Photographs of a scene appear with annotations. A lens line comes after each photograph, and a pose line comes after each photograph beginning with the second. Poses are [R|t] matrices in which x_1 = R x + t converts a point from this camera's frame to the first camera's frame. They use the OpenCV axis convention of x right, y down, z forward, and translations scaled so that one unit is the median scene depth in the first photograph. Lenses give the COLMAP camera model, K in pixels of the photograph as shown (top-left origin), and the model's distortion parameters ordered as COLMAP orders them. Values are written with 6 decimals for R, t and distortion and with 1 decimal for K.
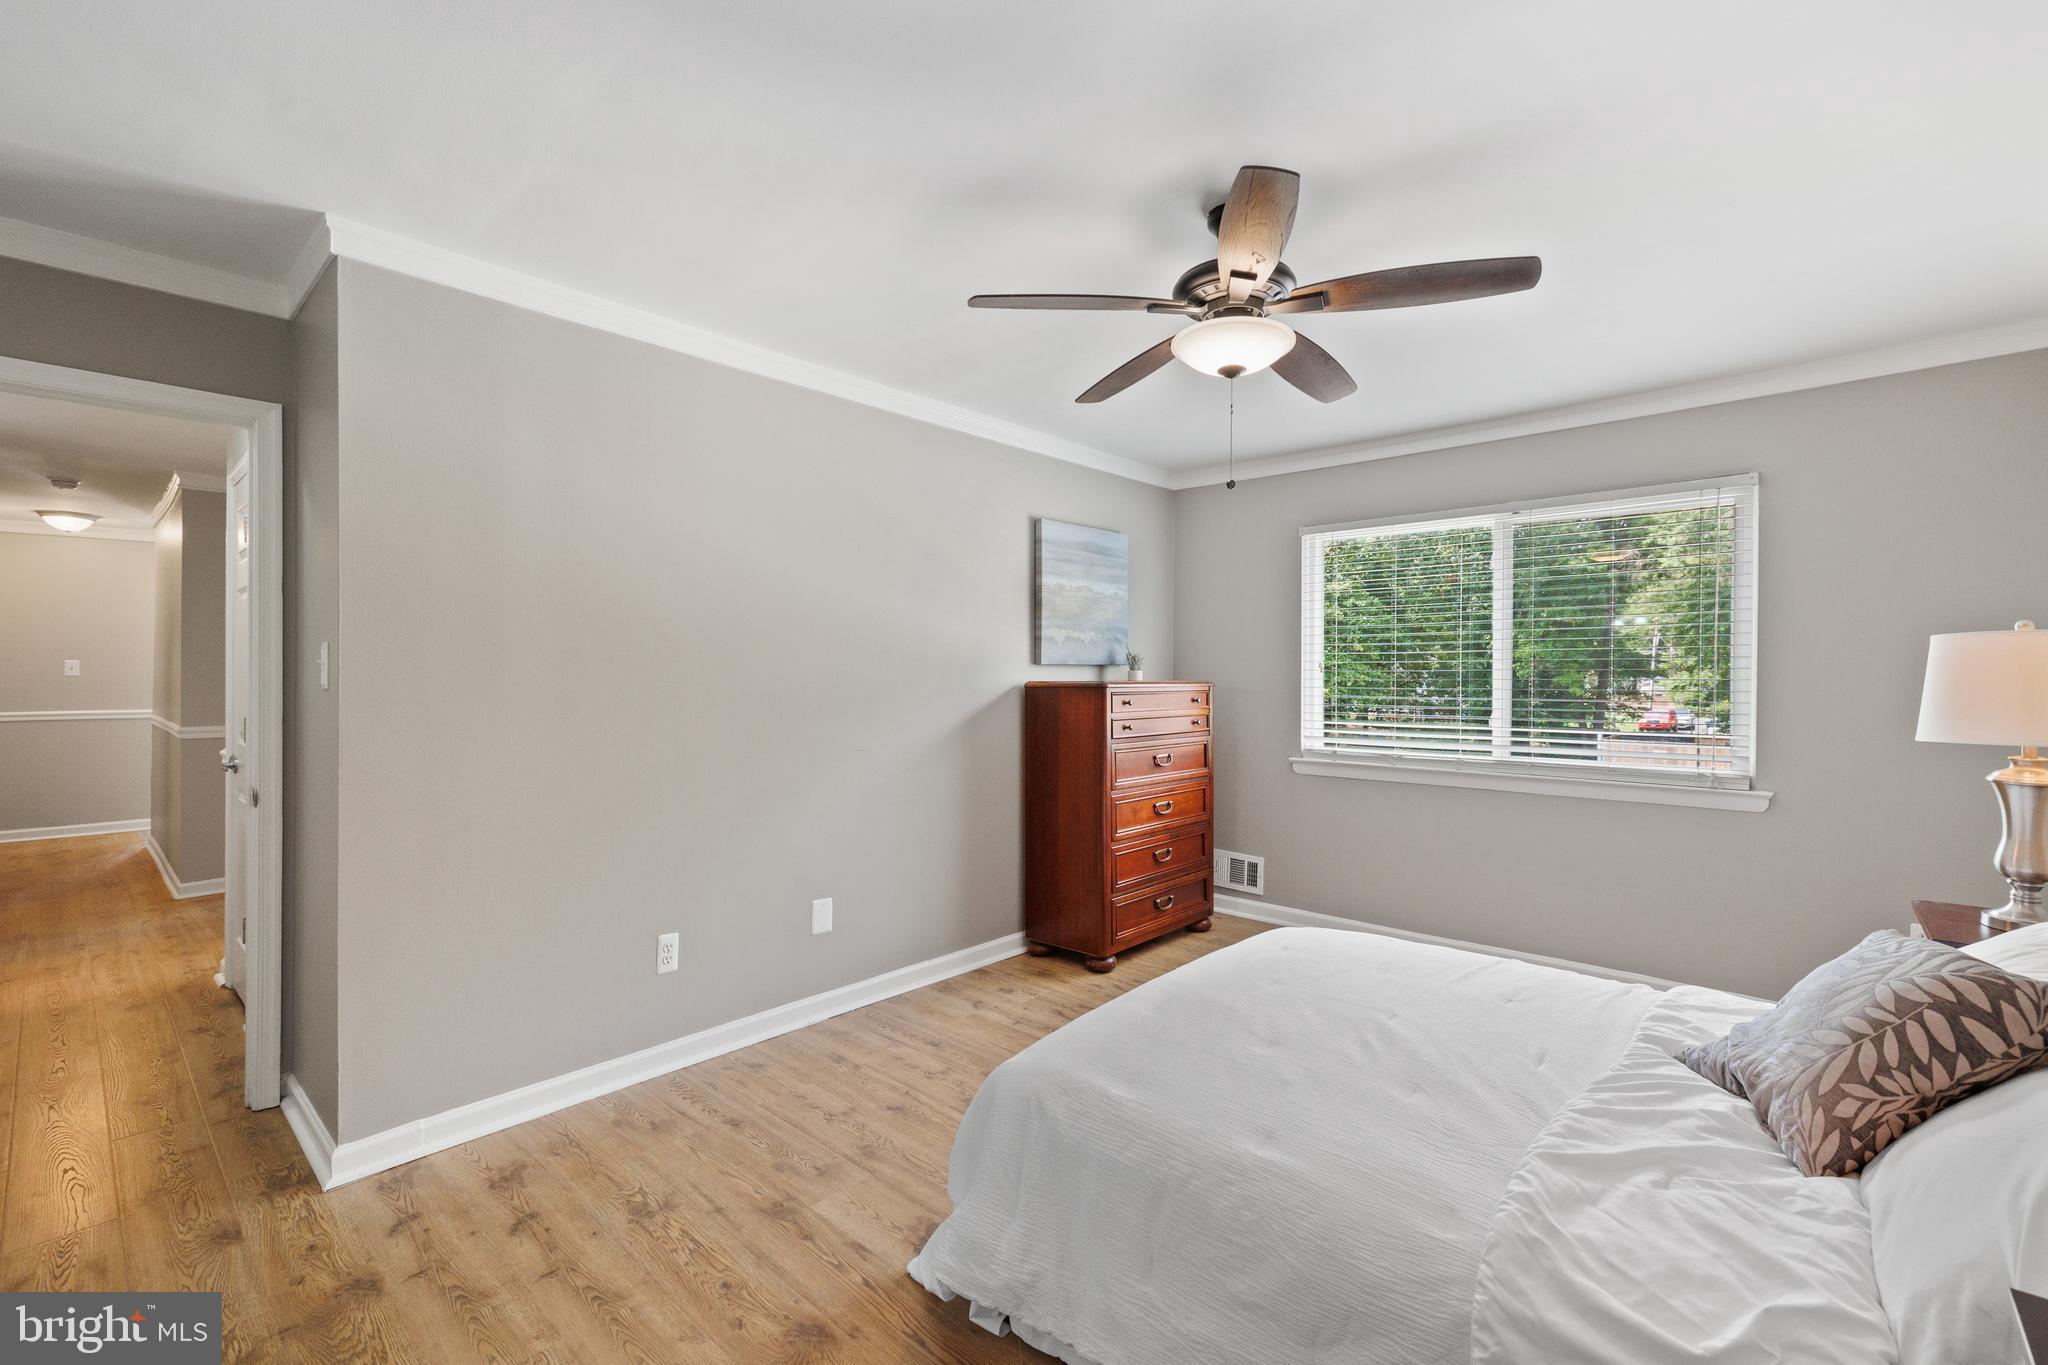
lens RADIAL K [[893.4, 0, 1017.9], [0, 893.4, 667.1], [0, 0, 1]] dist [0.001327, -0.019552]
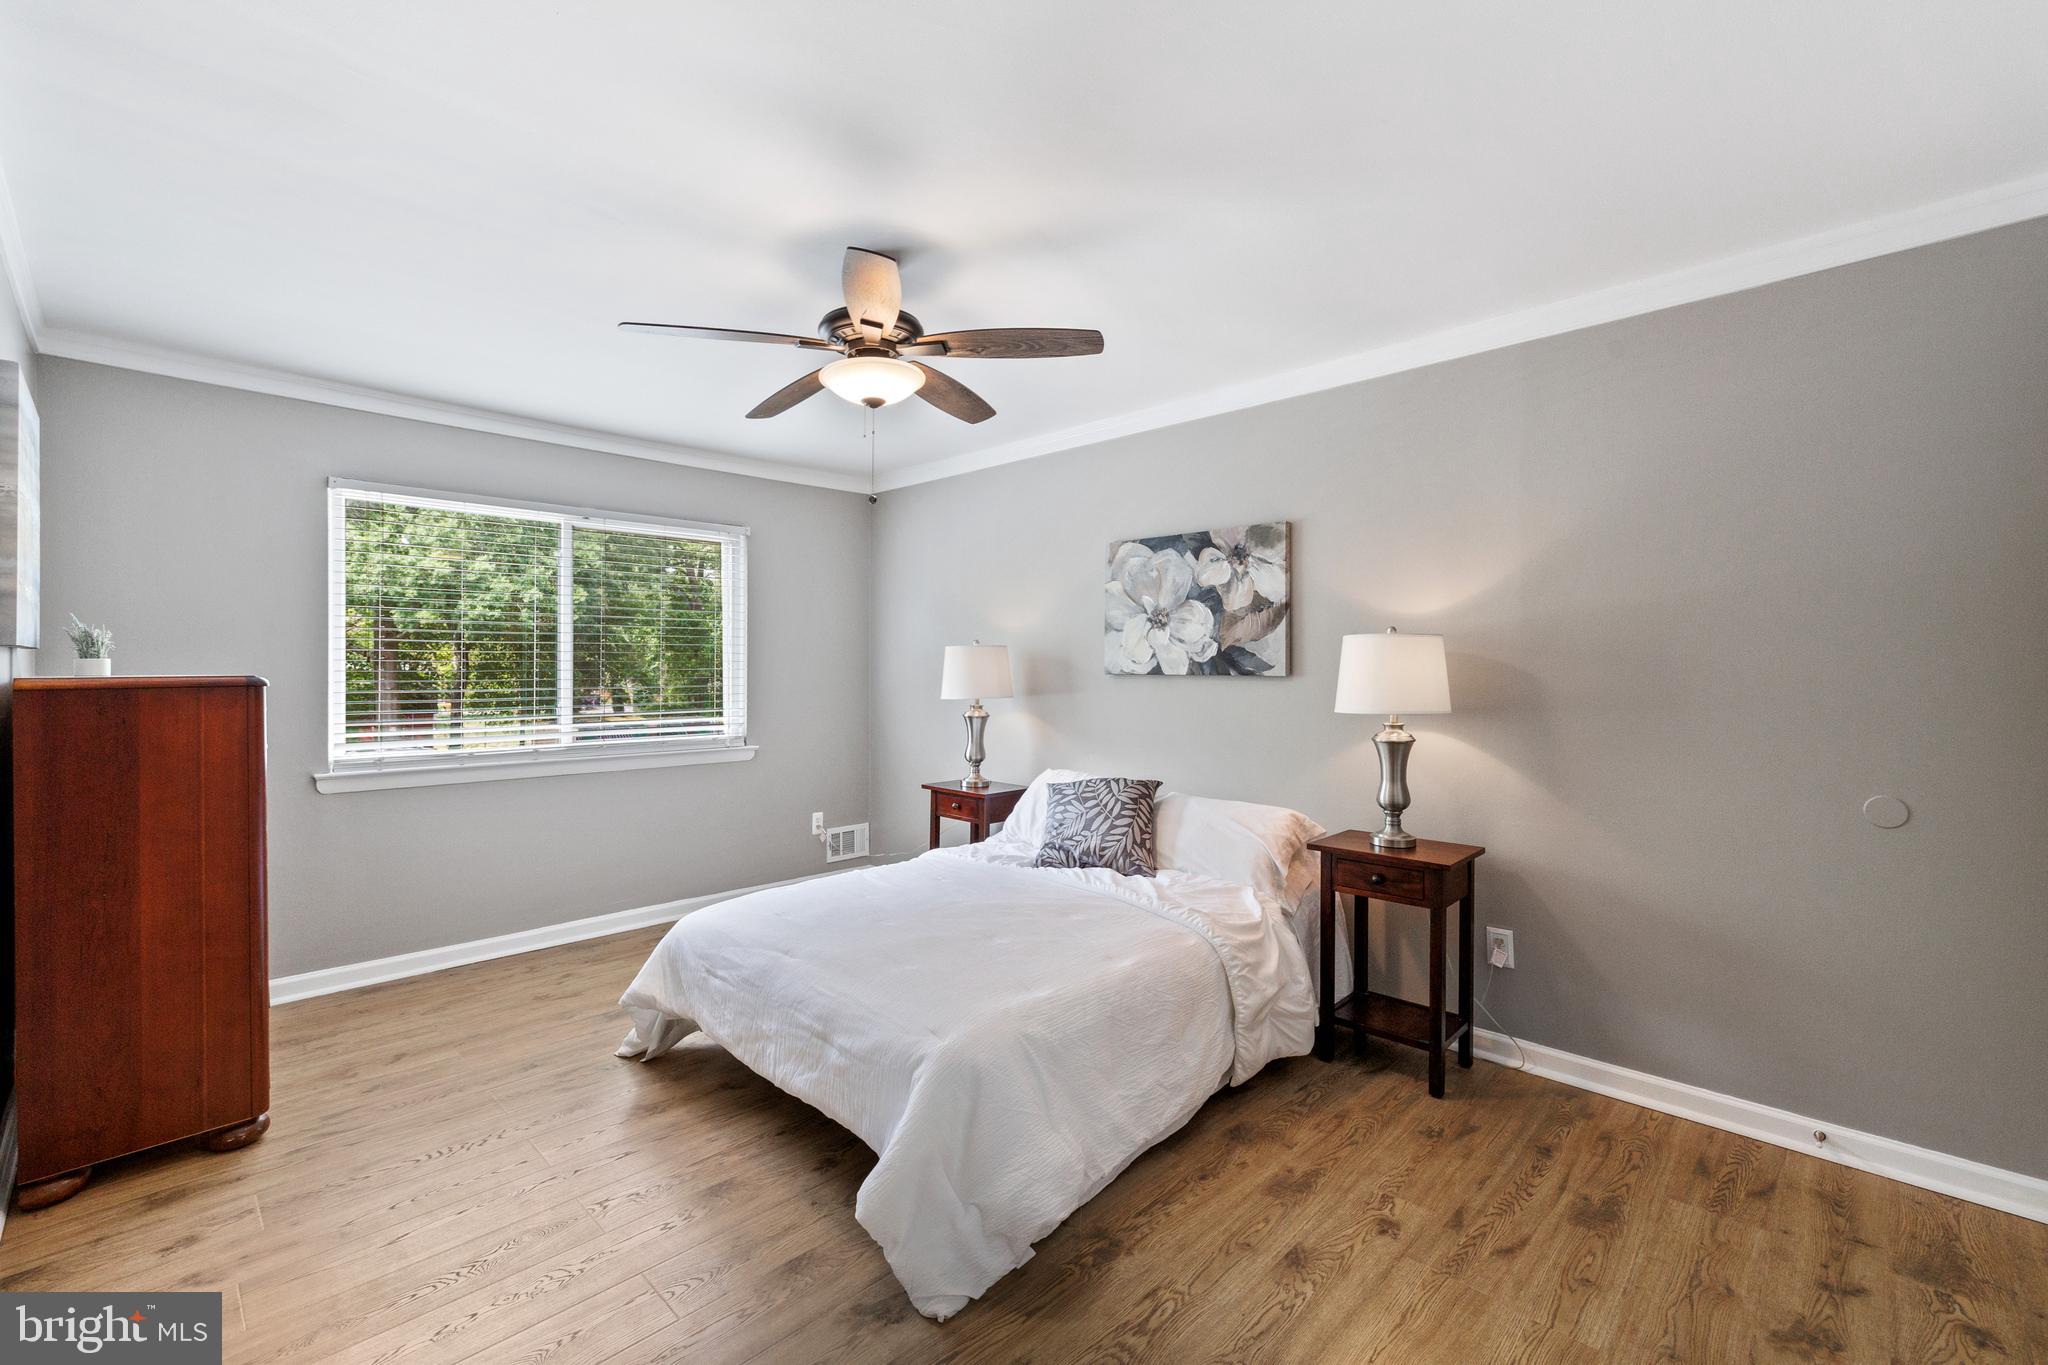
lens RADIAL K [[862.3, 0, 1027.0], [0, 862.3, 677.1], [0, 0, 1]] dist [0.000357, 0.000480]
pose [[0.018379, -0.013654, 0.999738, -0.524753], [-0.008477, 0.999869, 0.013811, 0.003251], [-0.999795, -0.008728, 0.018261, 0.473225]]
